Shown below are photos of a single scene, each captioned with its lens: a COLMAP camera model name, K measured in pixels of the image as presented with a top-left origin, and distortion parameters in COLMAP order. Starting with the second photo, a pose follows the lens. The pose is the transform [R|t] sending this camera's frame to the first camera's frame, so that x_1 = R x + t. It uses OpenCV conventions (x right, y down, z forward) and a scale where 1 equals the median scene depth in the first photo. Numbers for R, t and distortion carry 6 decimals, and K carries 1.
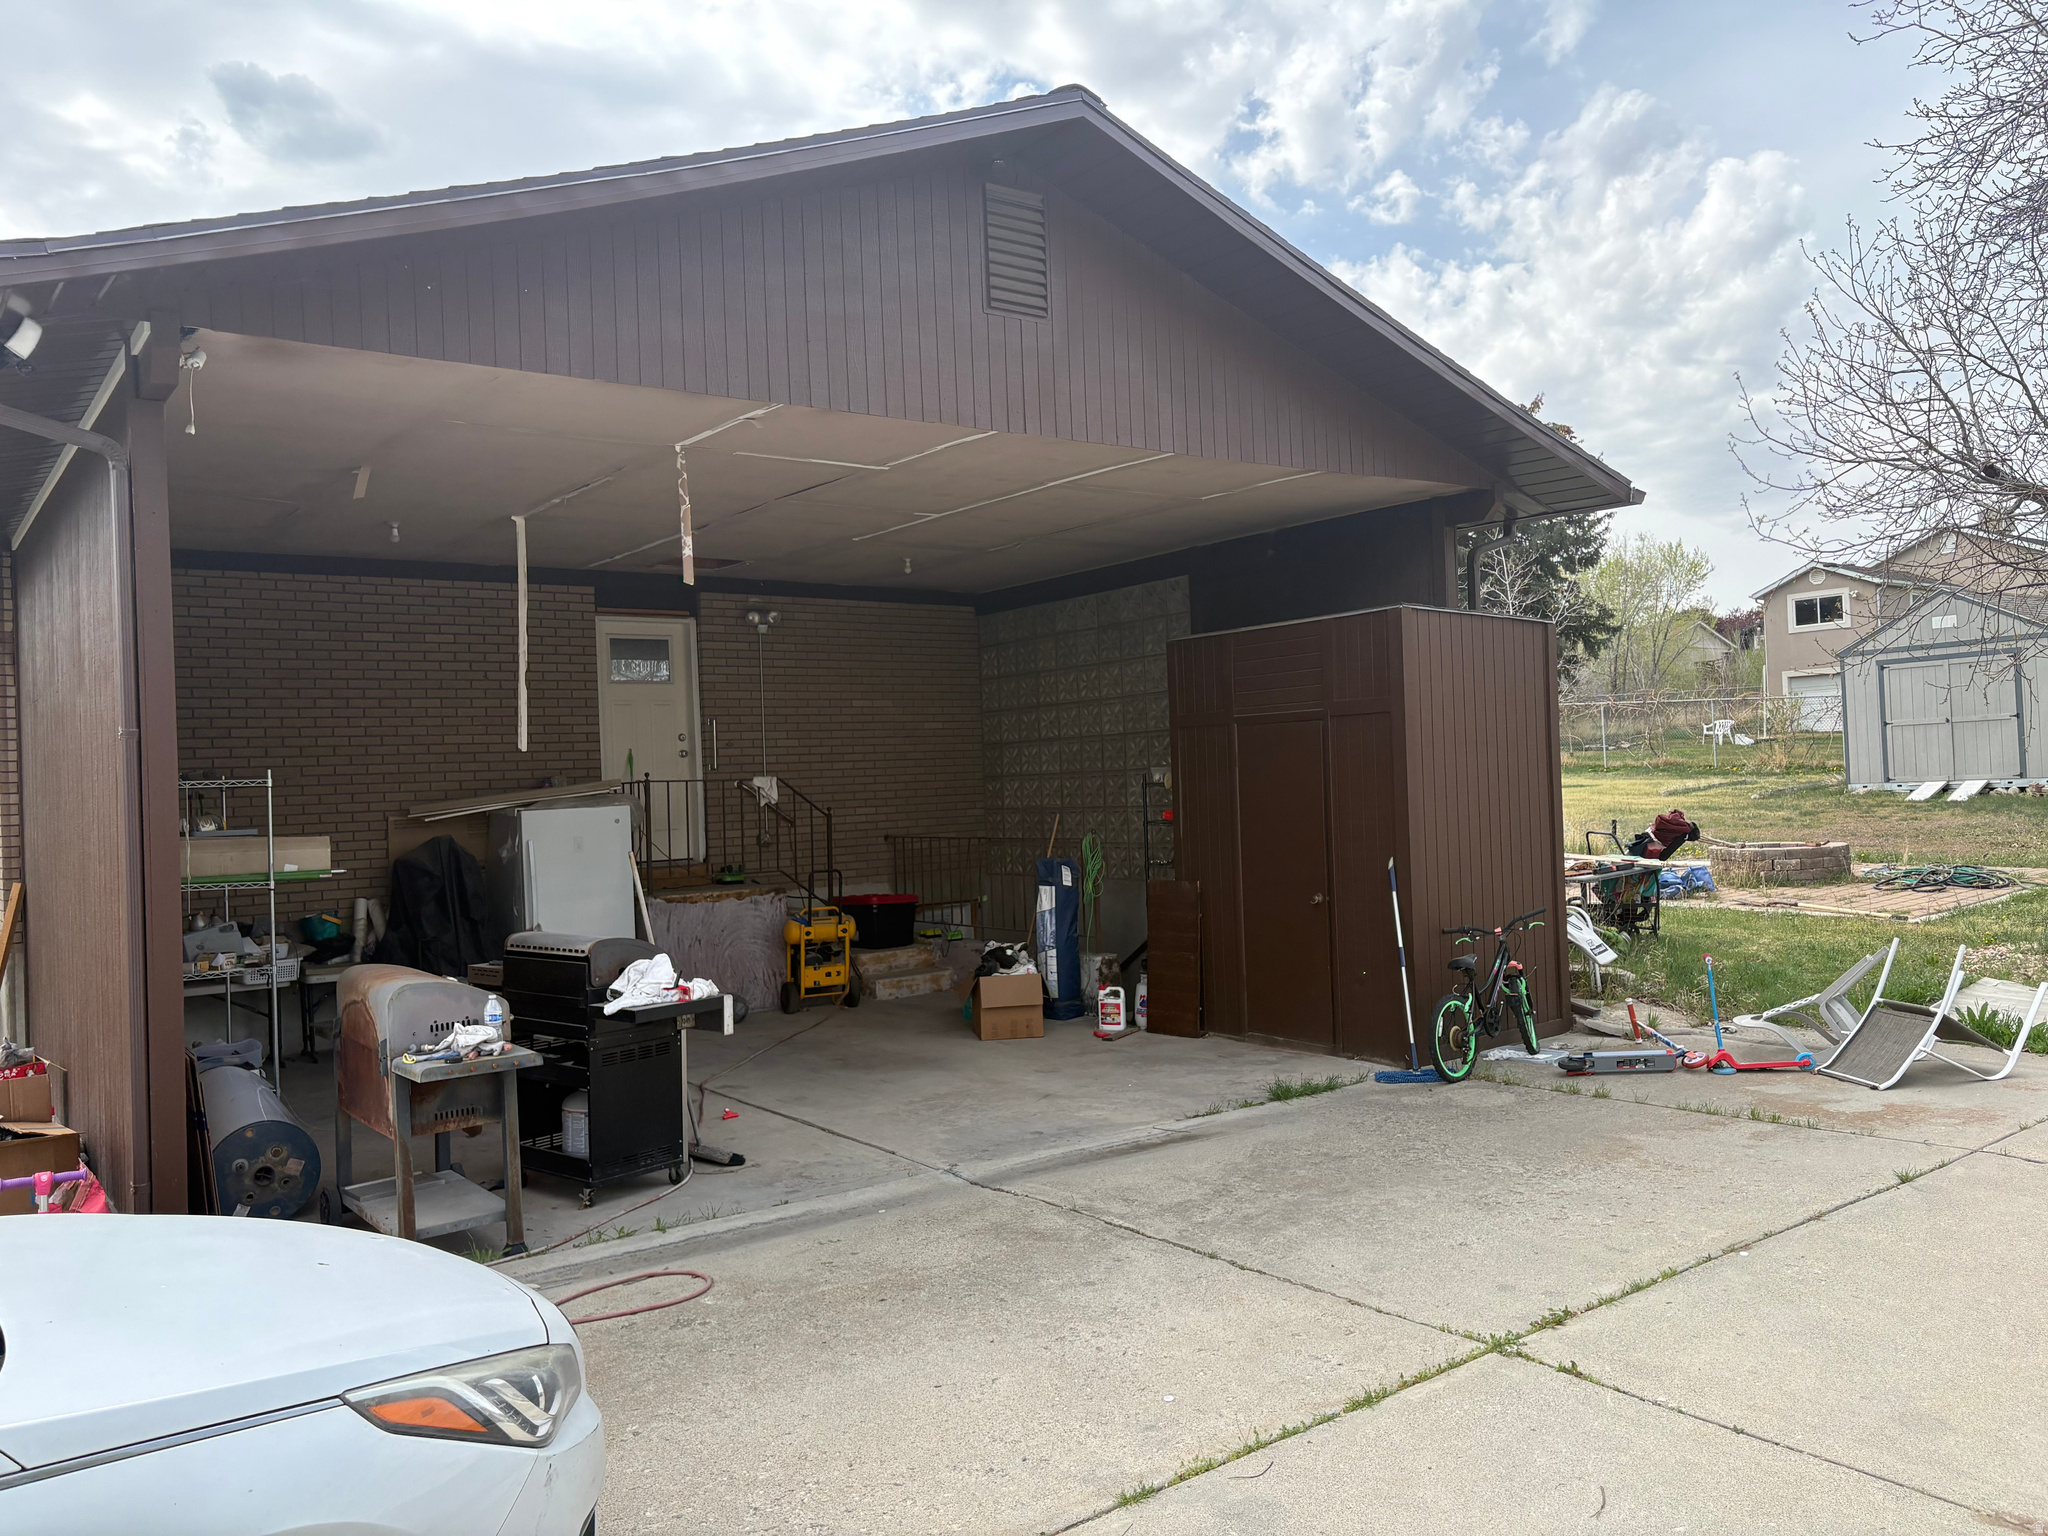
lens RADIAL K [[1550.7, 0, 1024.0], [0, 1550.7, 768.0], [0, 0, 1]] dist [0.028961, -0.000365]
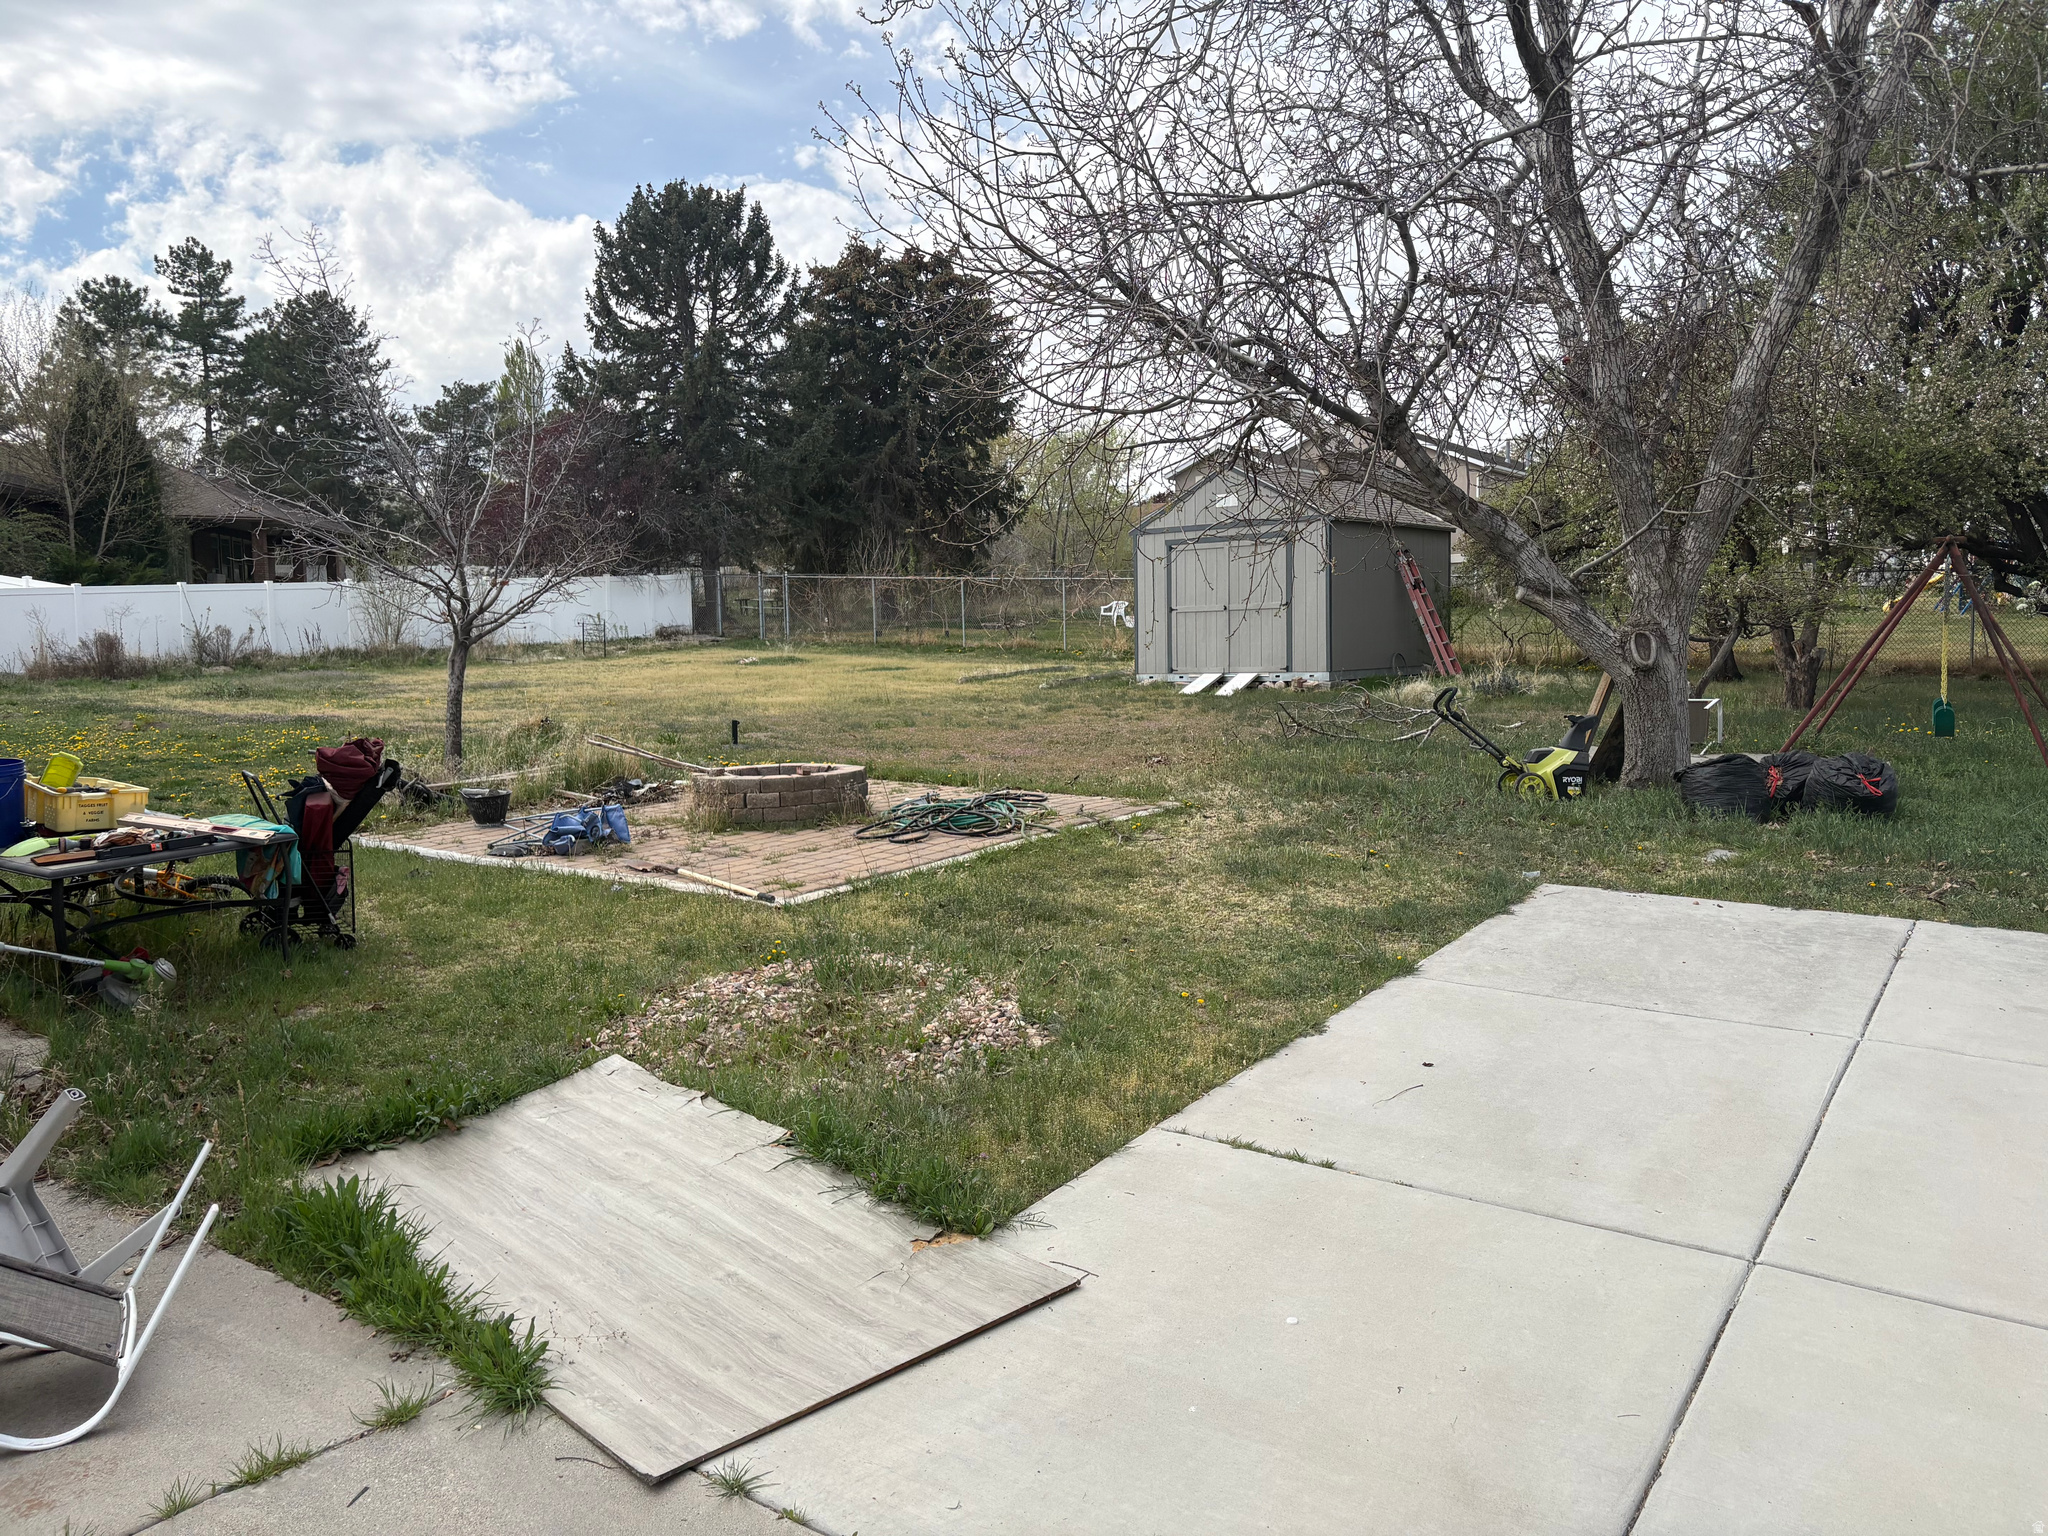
lens RADIAL K [[1523.3, 0, 1024.0], [0, 1523.3, 768.0], [0, 0, 1]] dist [0.112826, 0.000208]
pose [[0.960529, 0.000757, 0.278178, 0.219356], [-0.024923, 0.996209, 0.083346, -0.008178], [-0.277060, -0.086989, 0.956907, 0.153505]]
